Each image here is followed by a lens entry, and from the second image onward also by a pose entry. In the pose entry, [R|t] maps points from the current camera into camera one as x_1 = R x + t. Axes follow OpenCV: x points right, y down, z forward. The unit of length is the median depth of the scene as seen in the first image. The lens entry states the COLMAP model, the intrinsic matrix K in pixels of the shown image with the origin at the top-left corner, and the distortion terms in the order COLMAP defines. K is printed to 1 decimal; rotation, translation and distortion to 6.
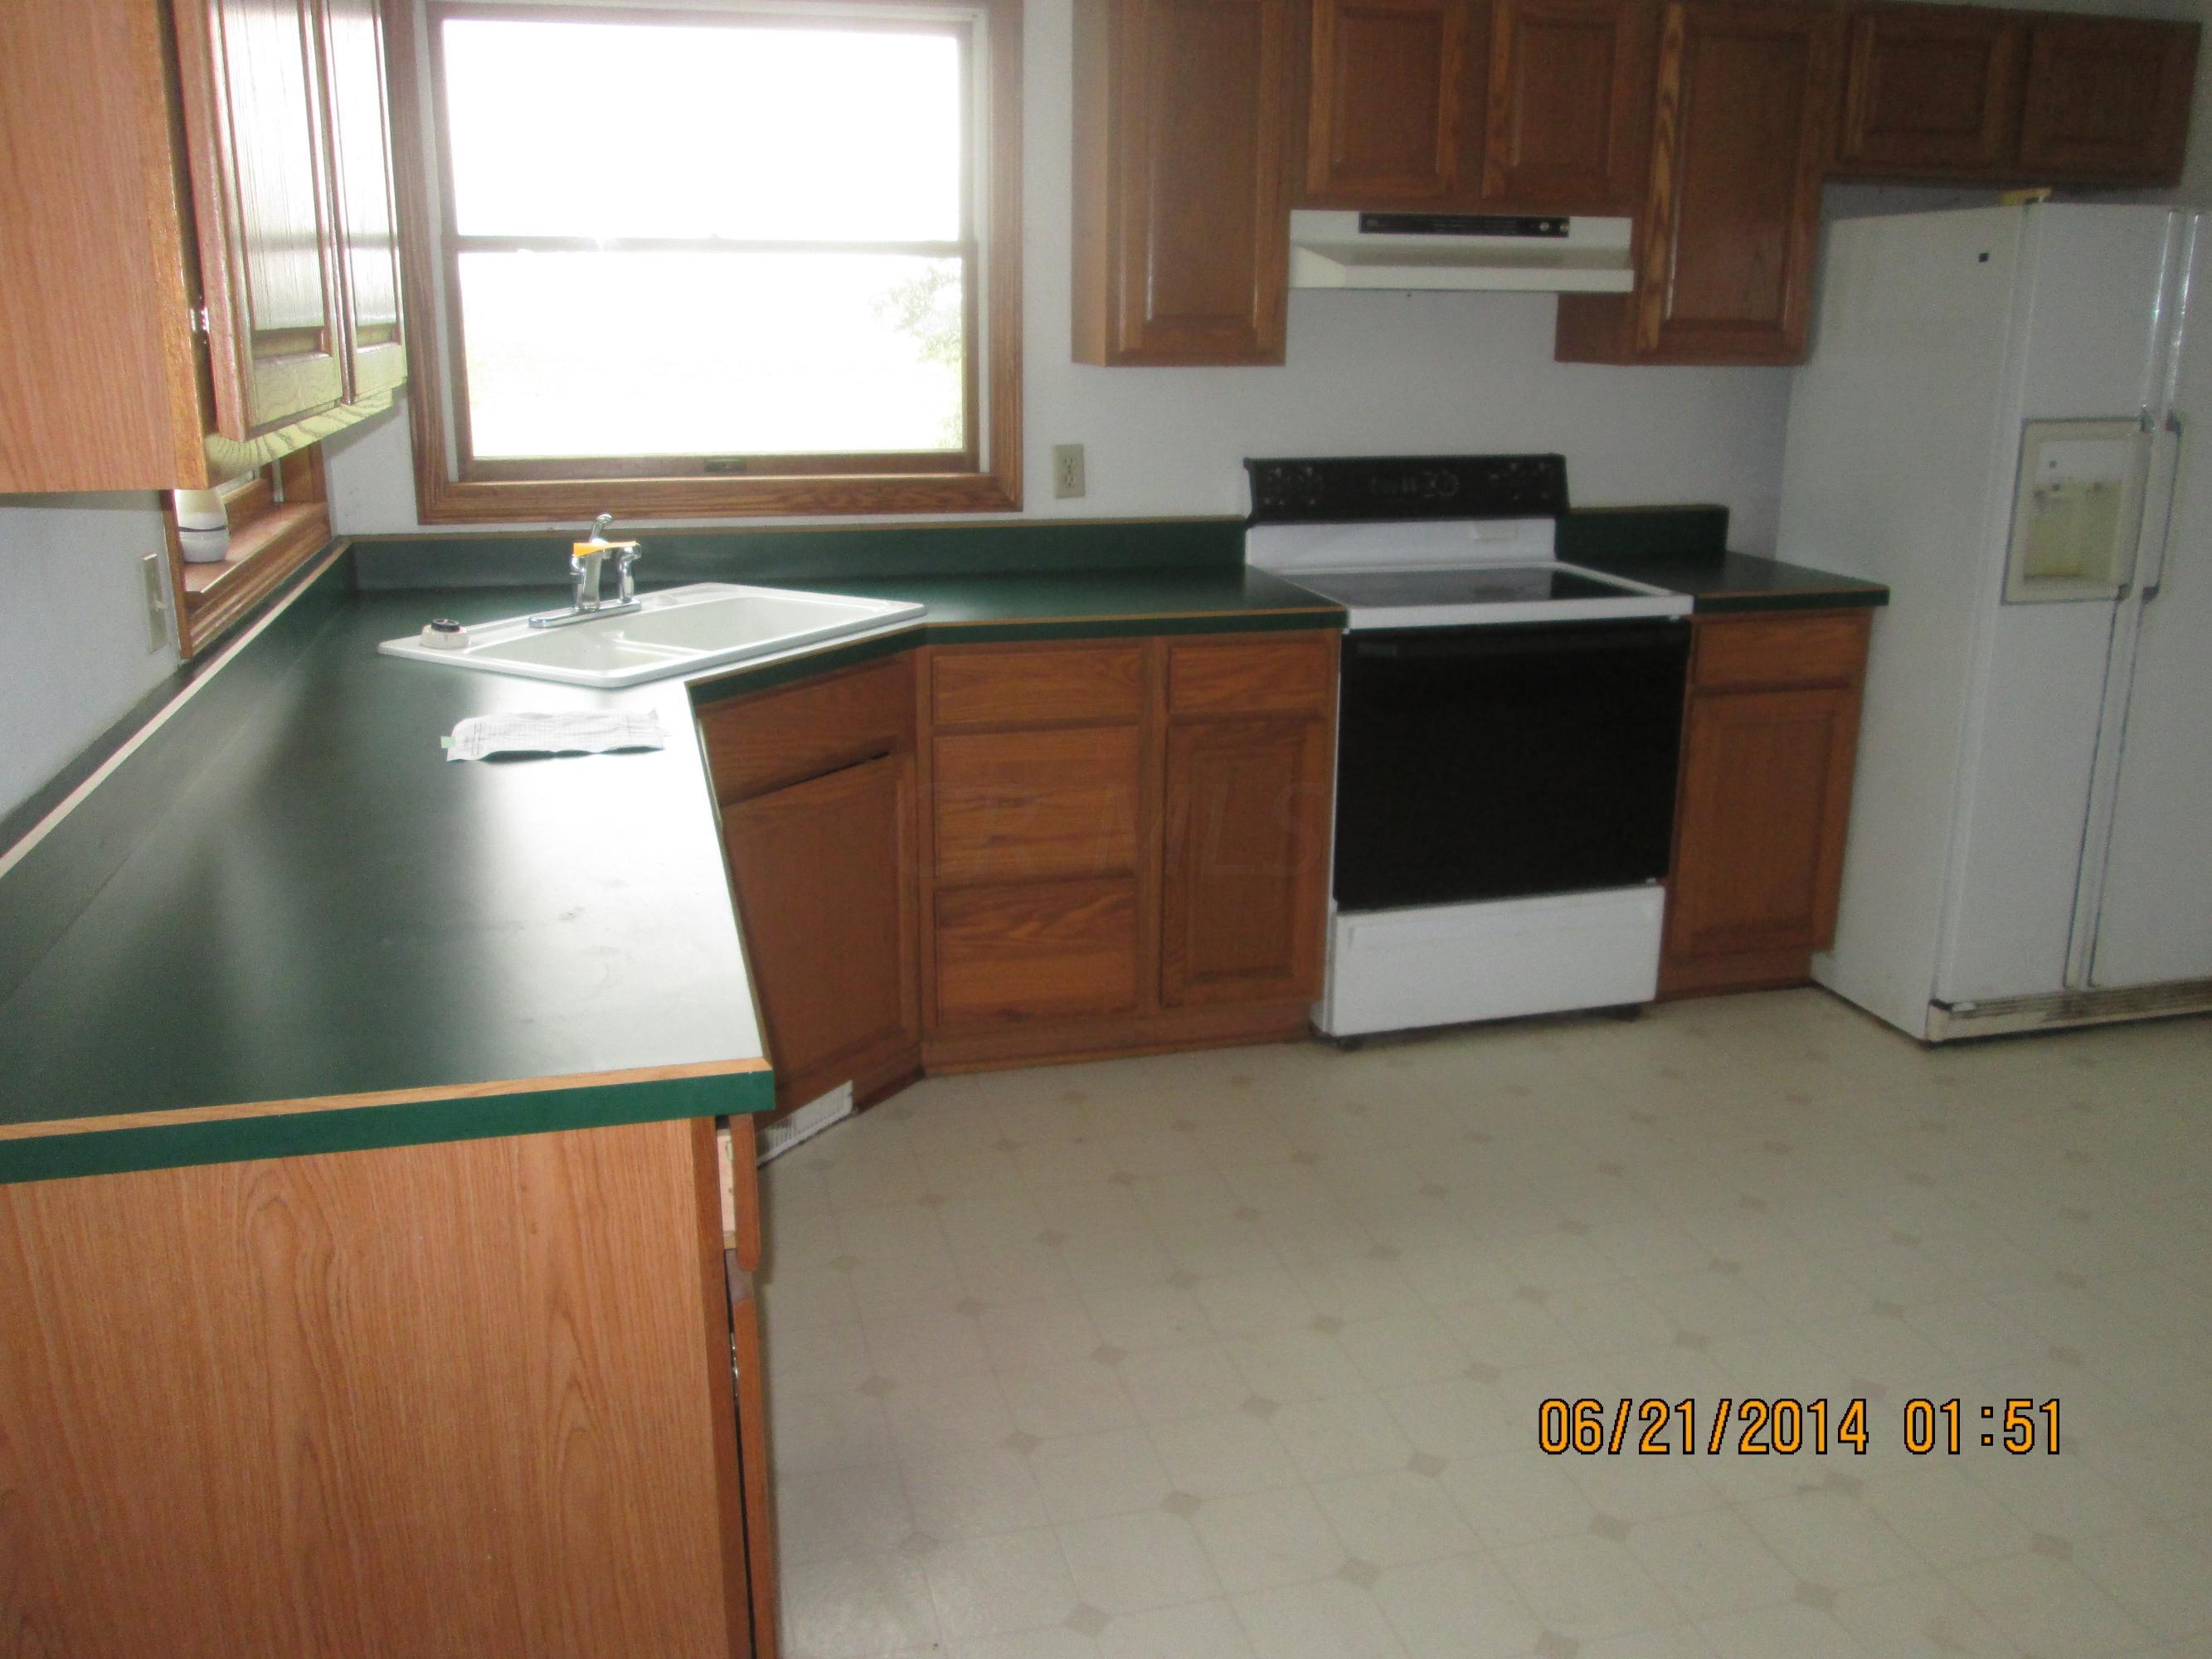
lens RADIAL K [[1853.0, 0, 1095.8], [0, 1853.0, 768.5], [0, 0, 1]] dist [-0.027000, 0.000417]
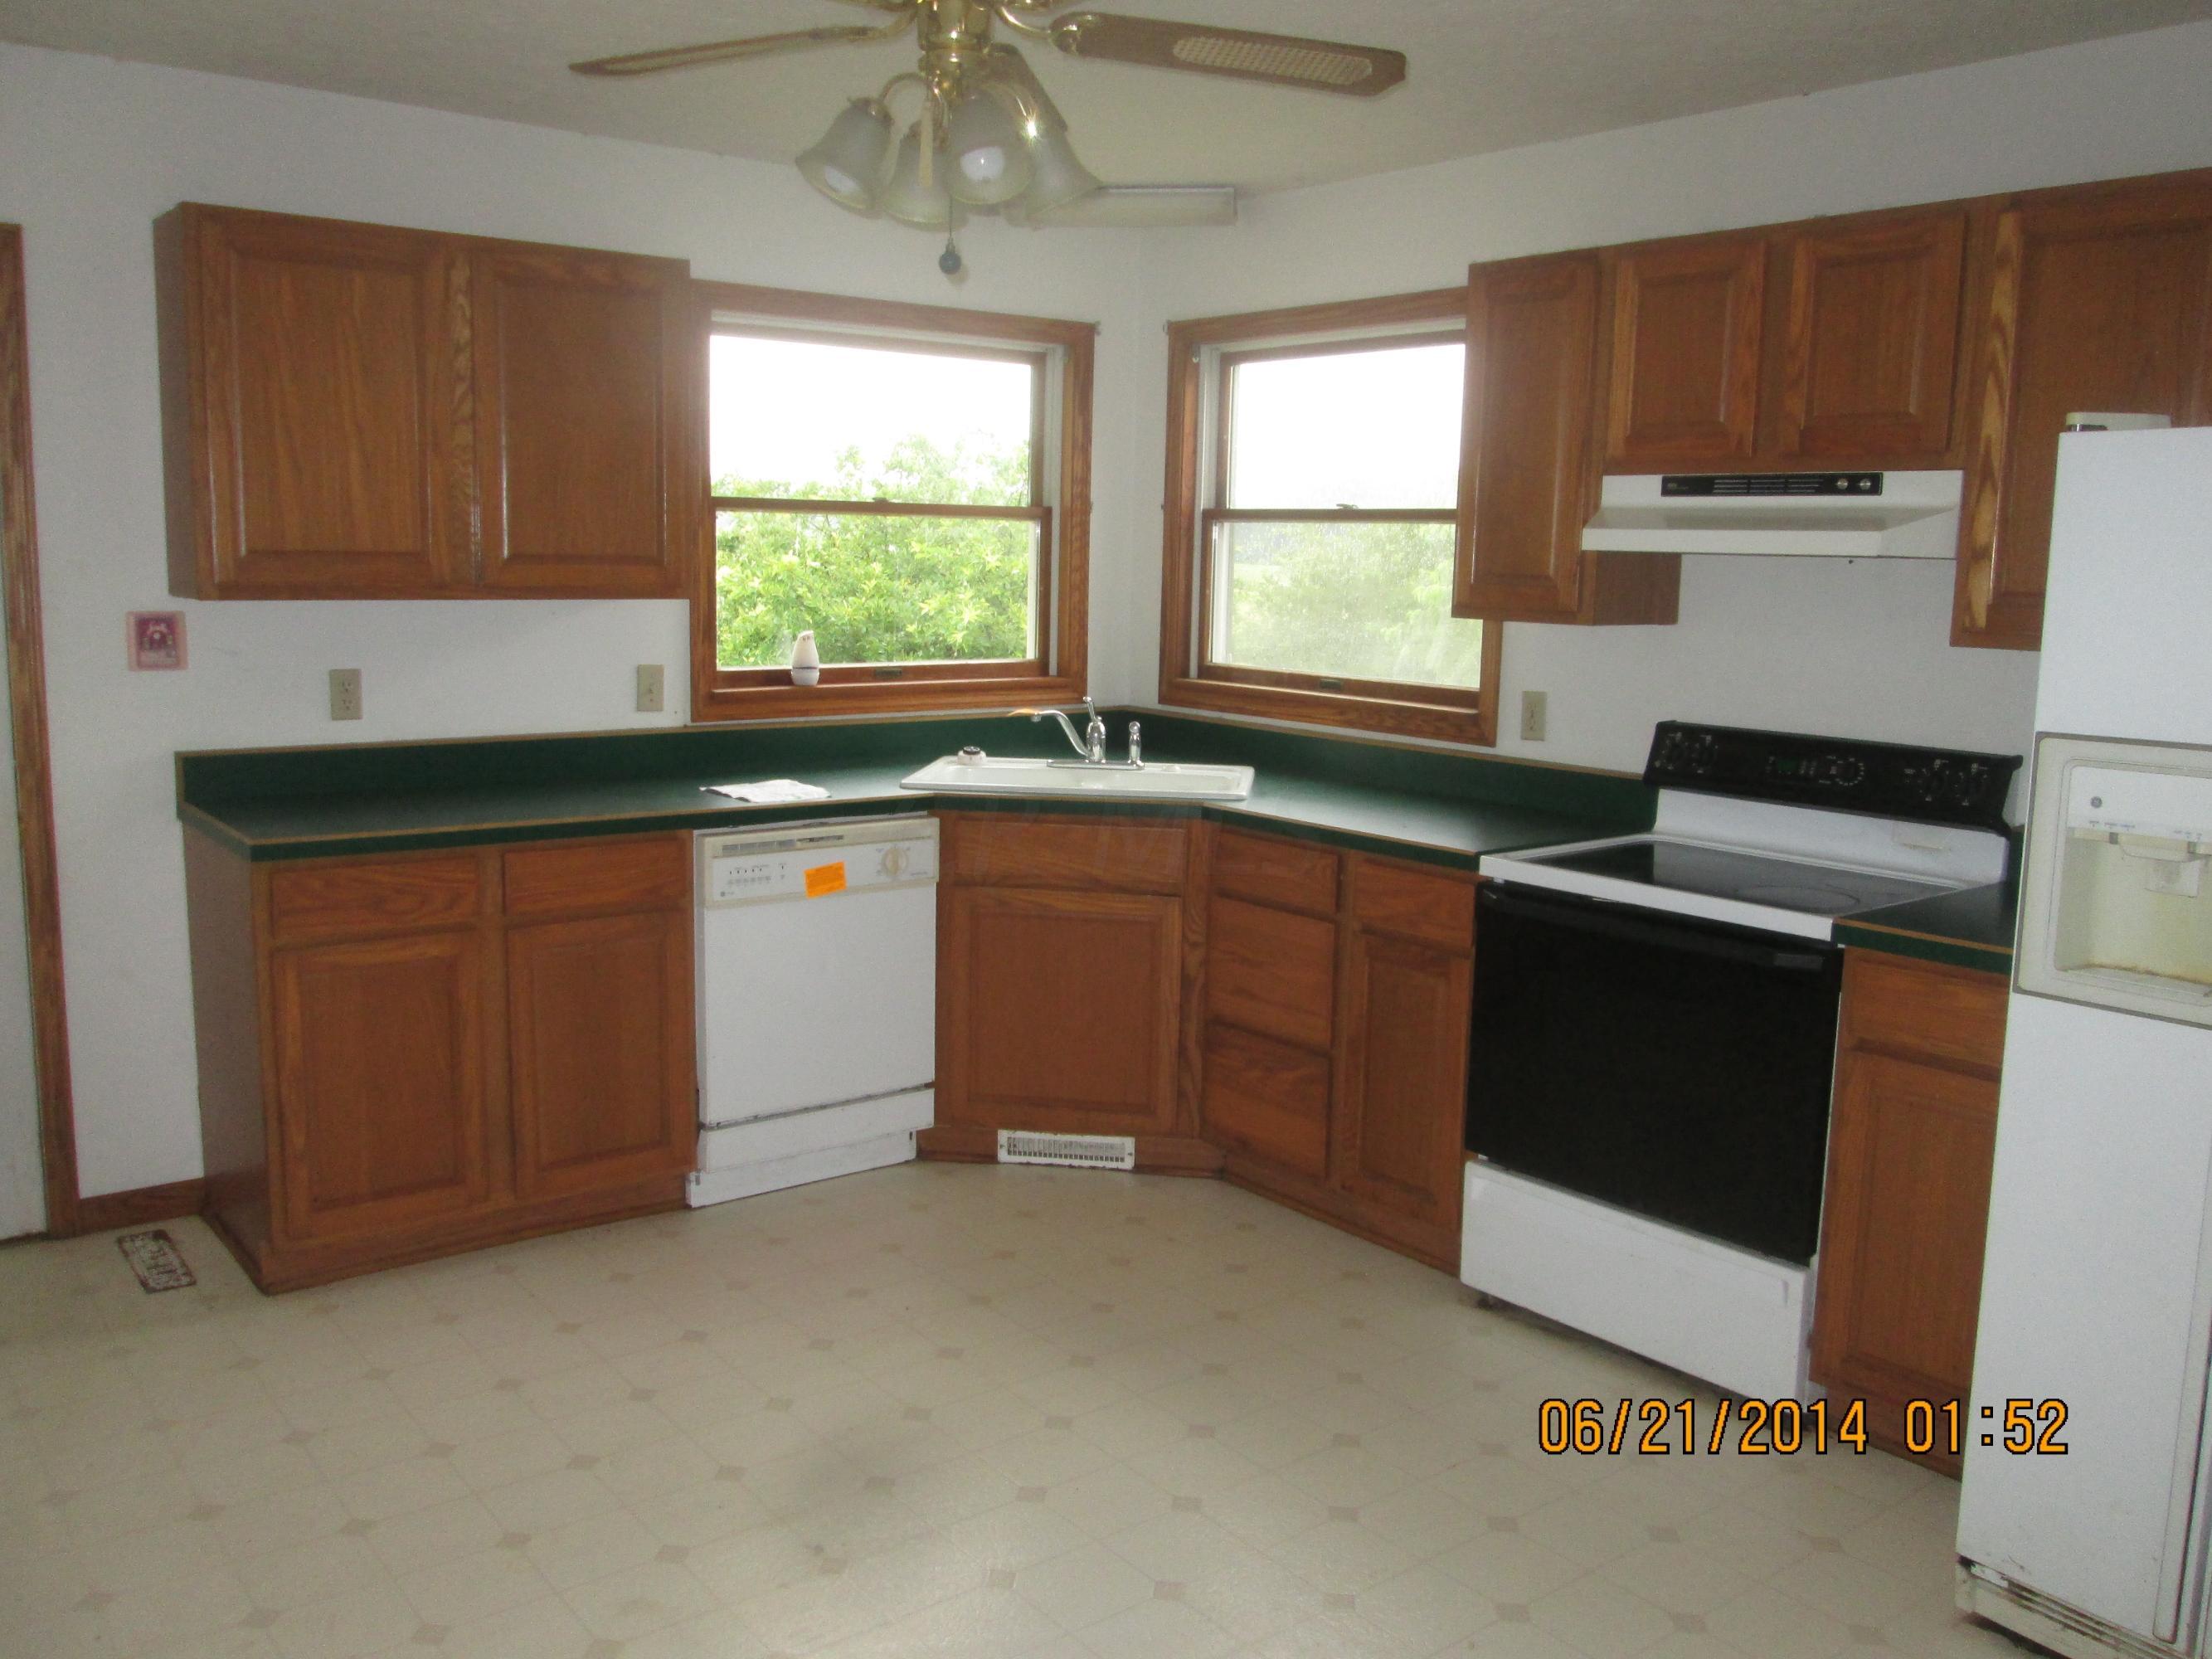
lens RADIAL K [[1853.0, 0, 1095.8], [0, 1853.0, 768.5], [0, 0, 1]] dist [-0.027000, 0.000417]
pose [[0.403779, 0.112617, -0.907899, 0.910433], [-0.238570, 0.971019, 0.014345, -0.090241], [0.883203, 0.210805, 0.418944, 0.348016]]
